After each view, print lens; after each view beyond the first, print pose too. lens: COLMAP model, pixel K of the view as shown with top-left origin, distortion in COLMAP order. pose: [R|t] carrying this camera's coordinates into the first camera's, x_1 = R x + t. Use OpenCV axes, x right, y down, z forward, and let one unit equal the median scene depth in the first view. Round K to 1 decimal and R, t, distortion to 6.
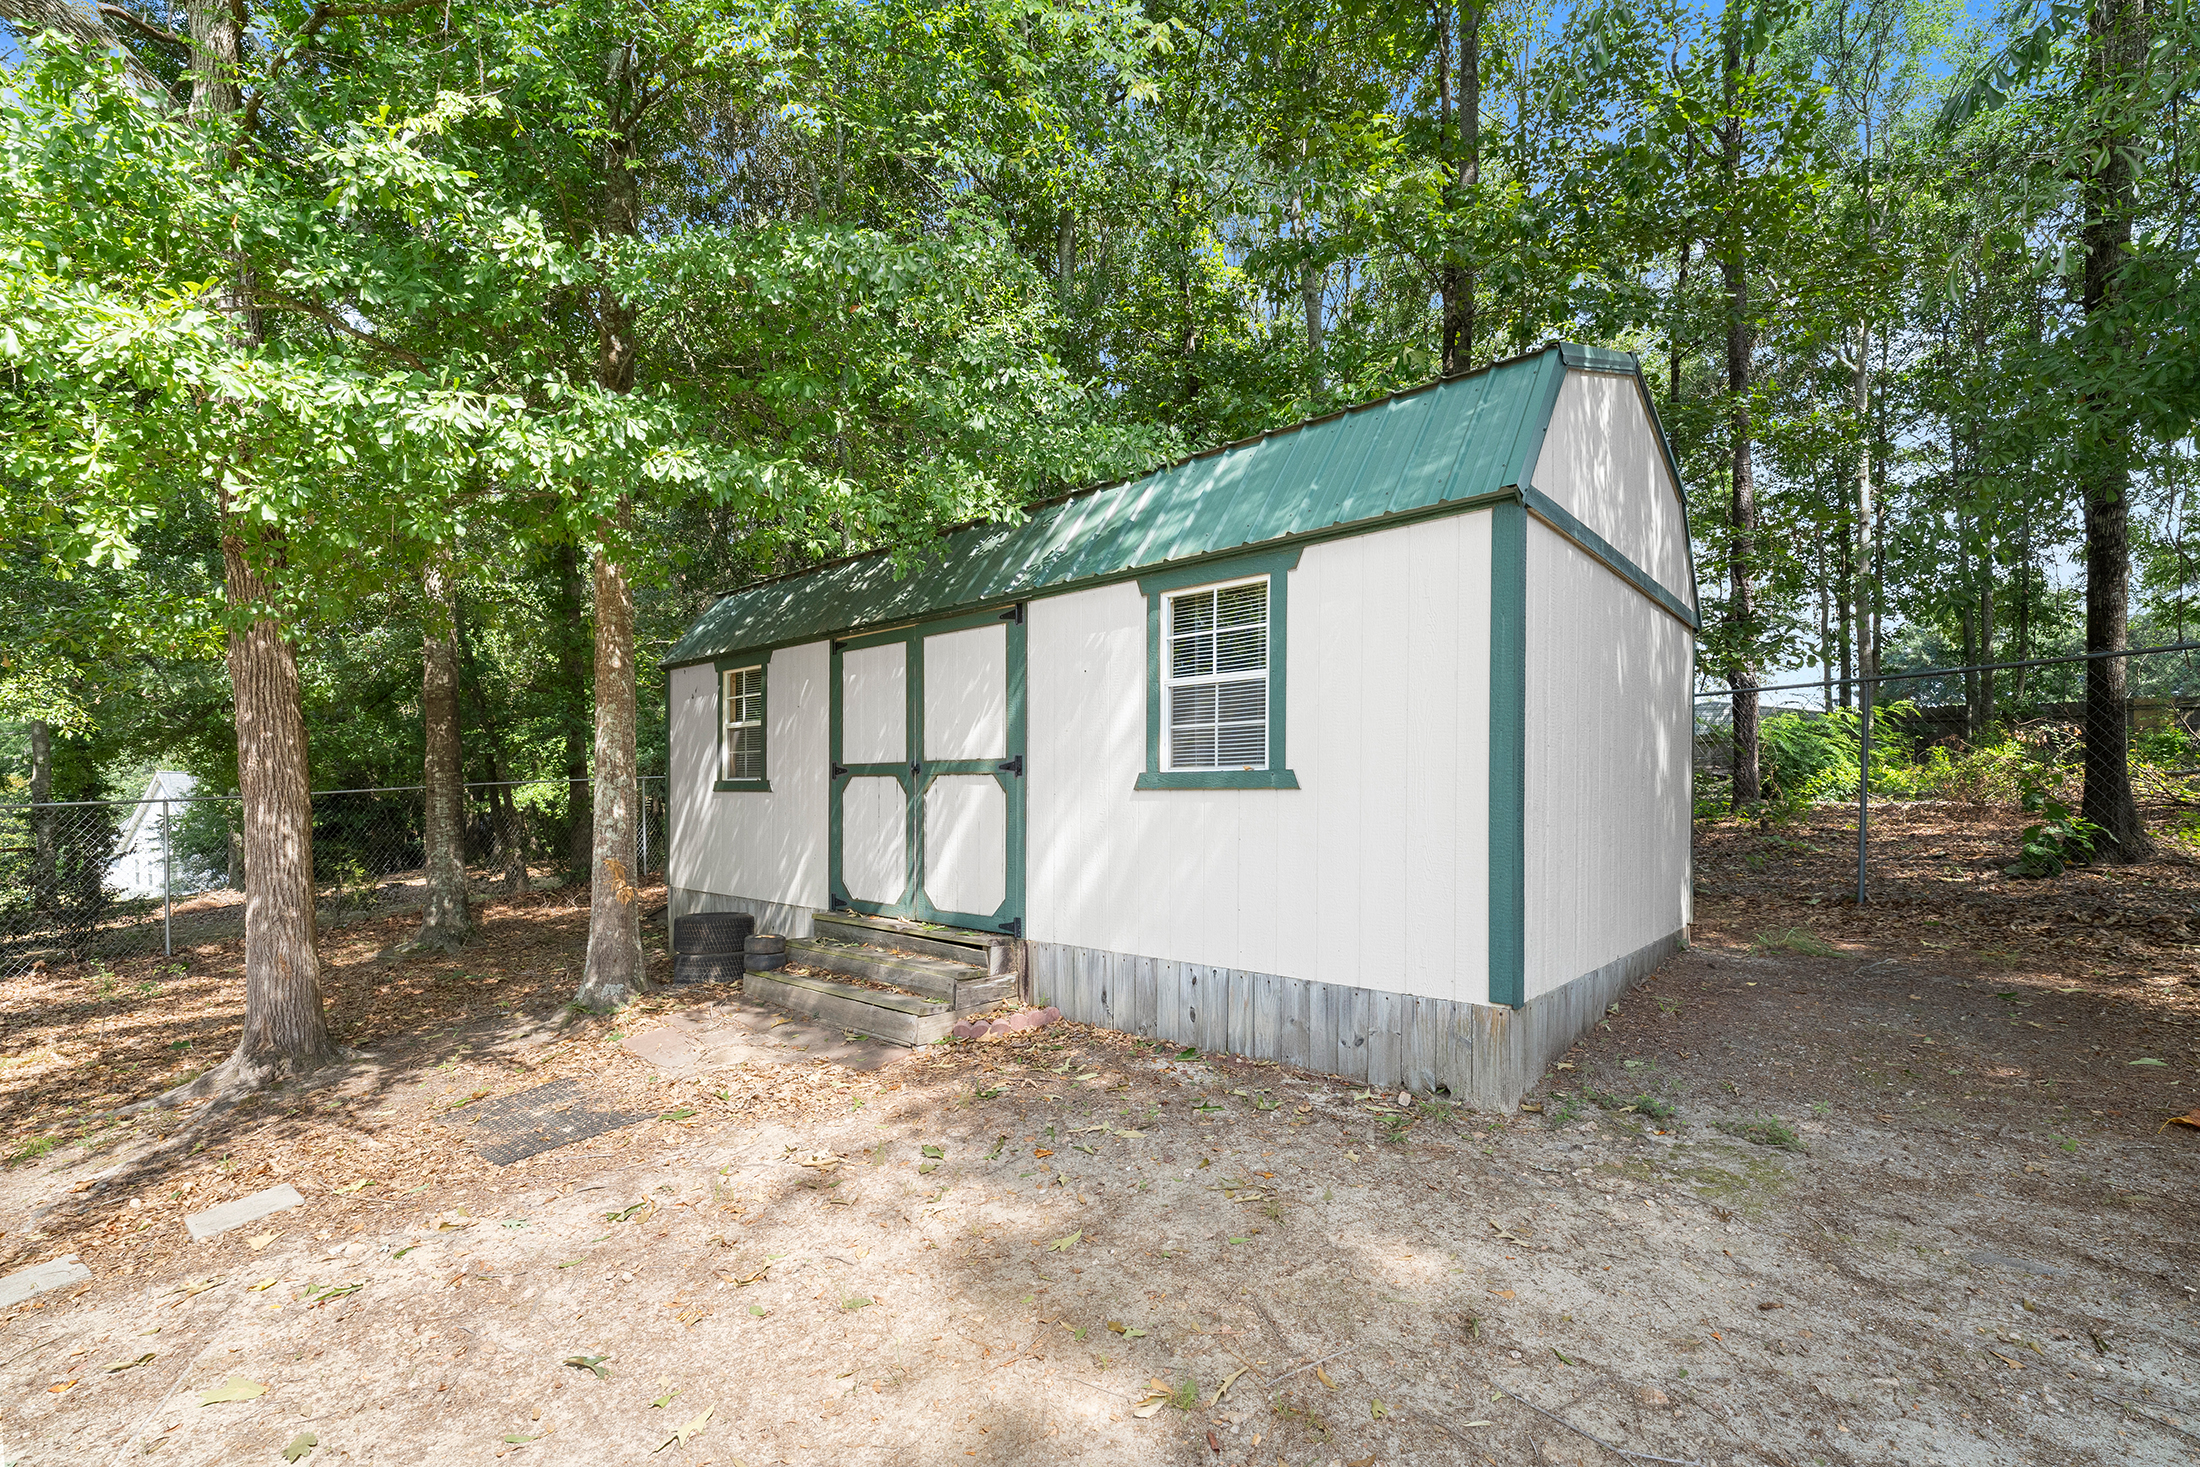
lens RADIAL K [[915.6, 0, 1095.9], [0, 915.6, 735.8], [0, 0, 1]] dist [-0.001383, -0.000571]
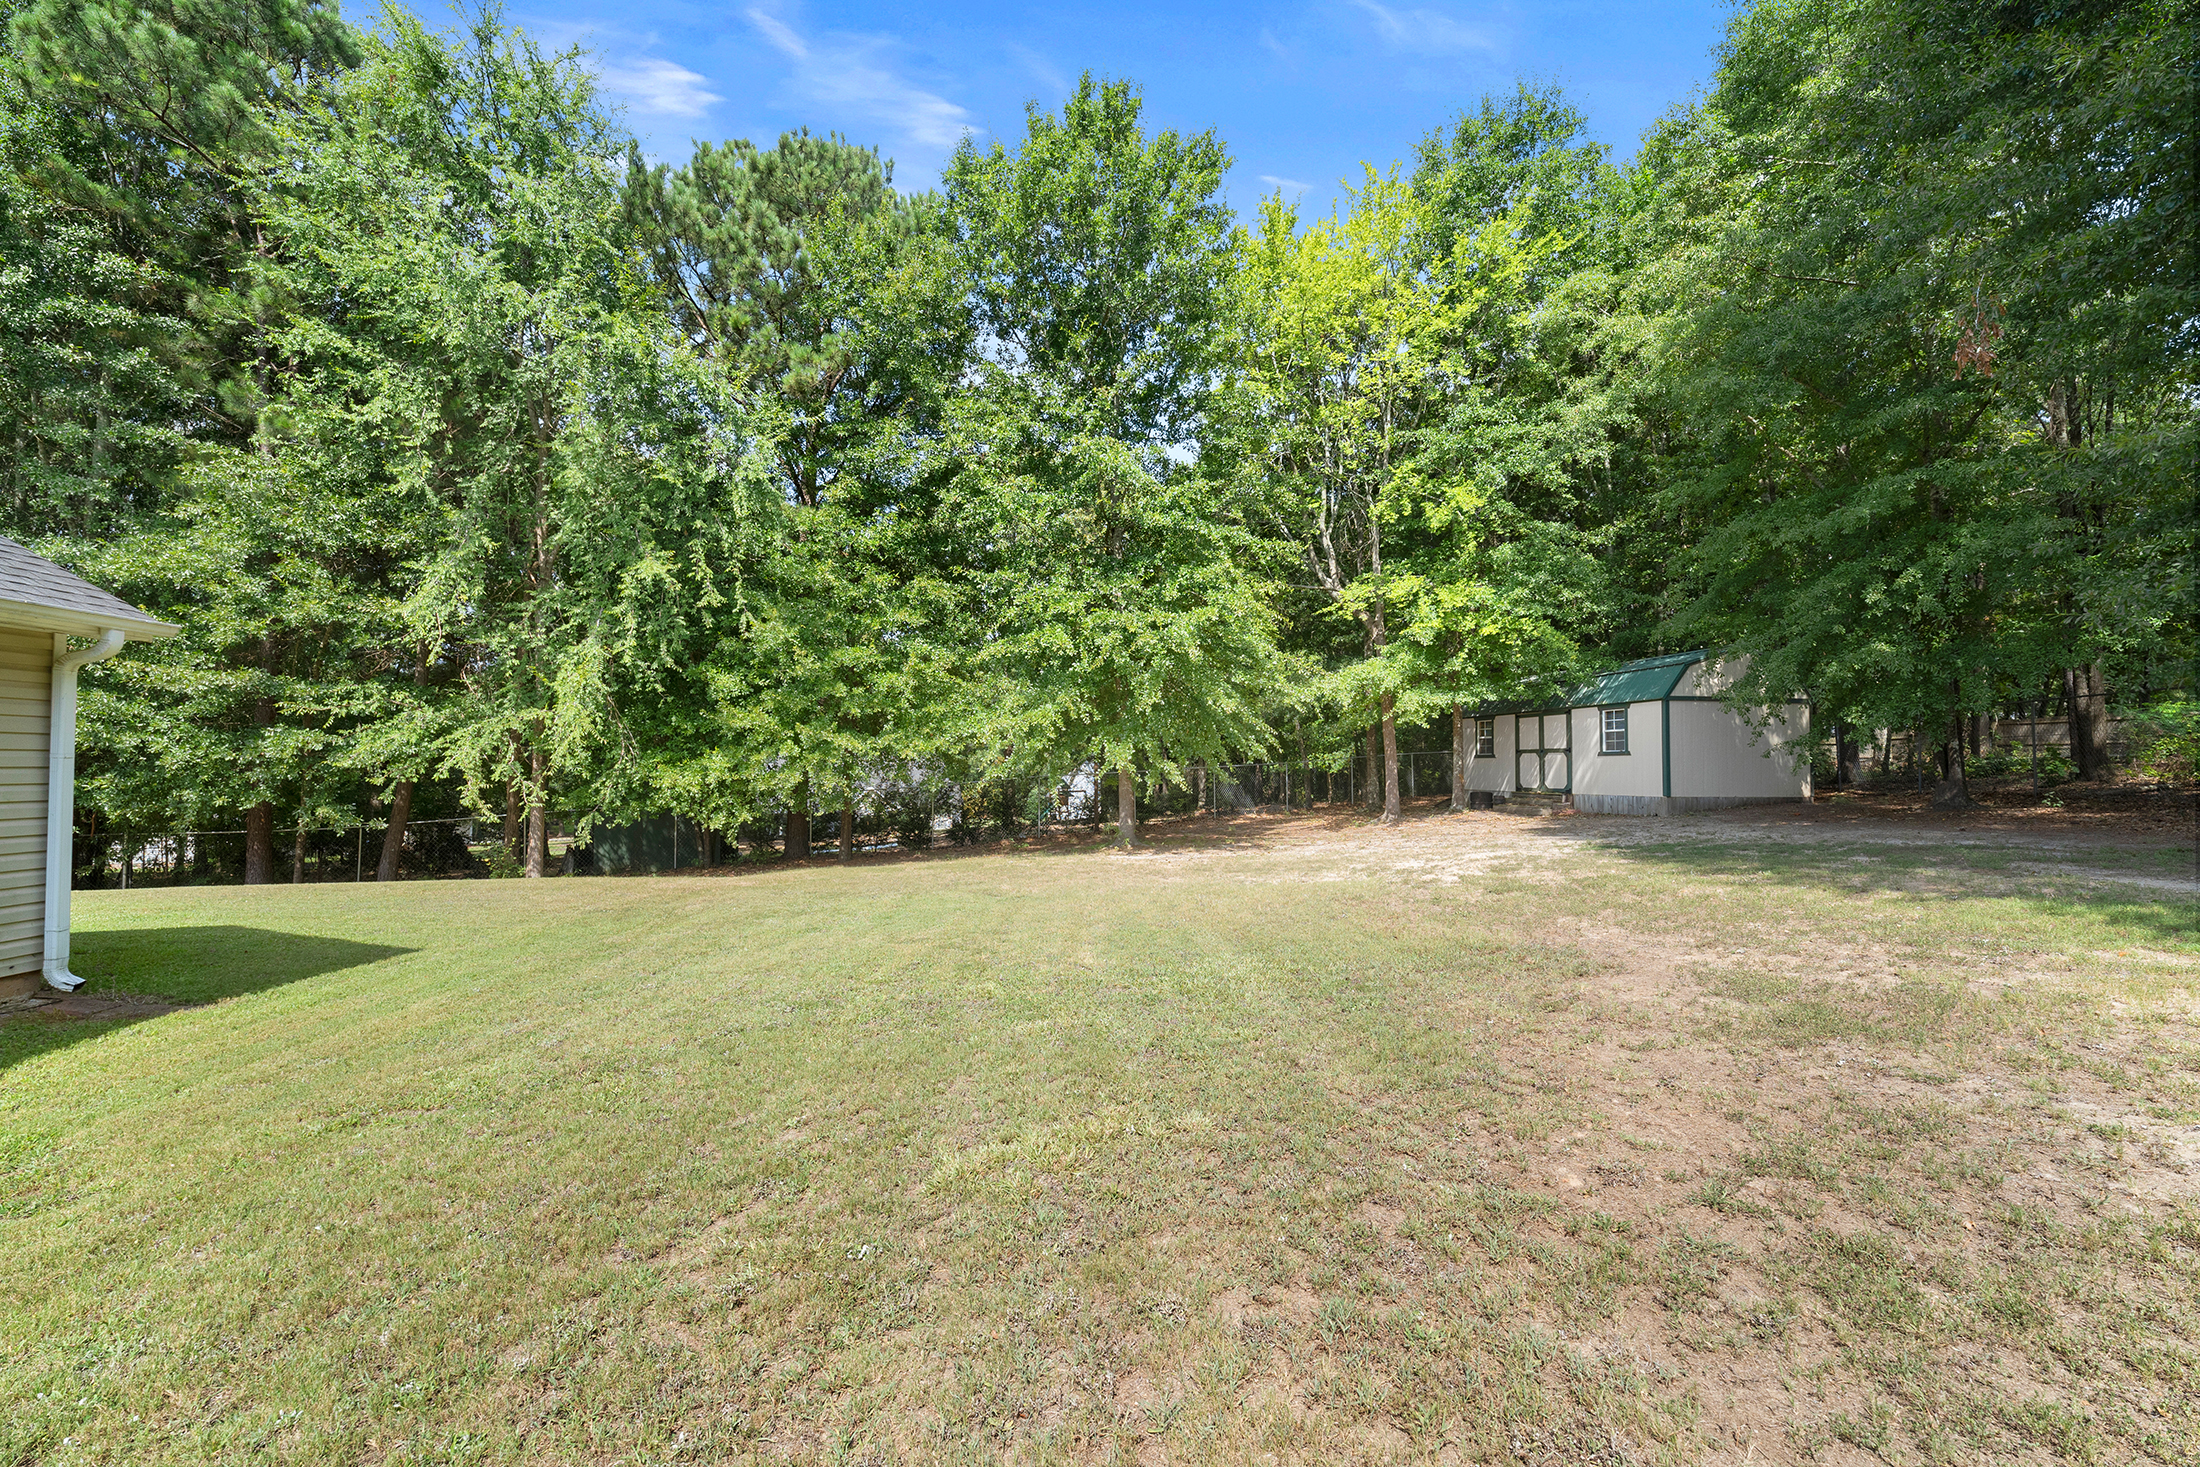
lens RADIAL K [[915.6, 0, 1095.9], [0, 915.6, 735.8], [0, 0, 1]] dist [-0.001383, -0.000571]
pose [[0.793640, -0.010107, -0.608304, 0.692833], [0.021757, 0.999694, 0.011777, -0.119868], [0.607999, -0.022581, 0.793617, -3.366826]]
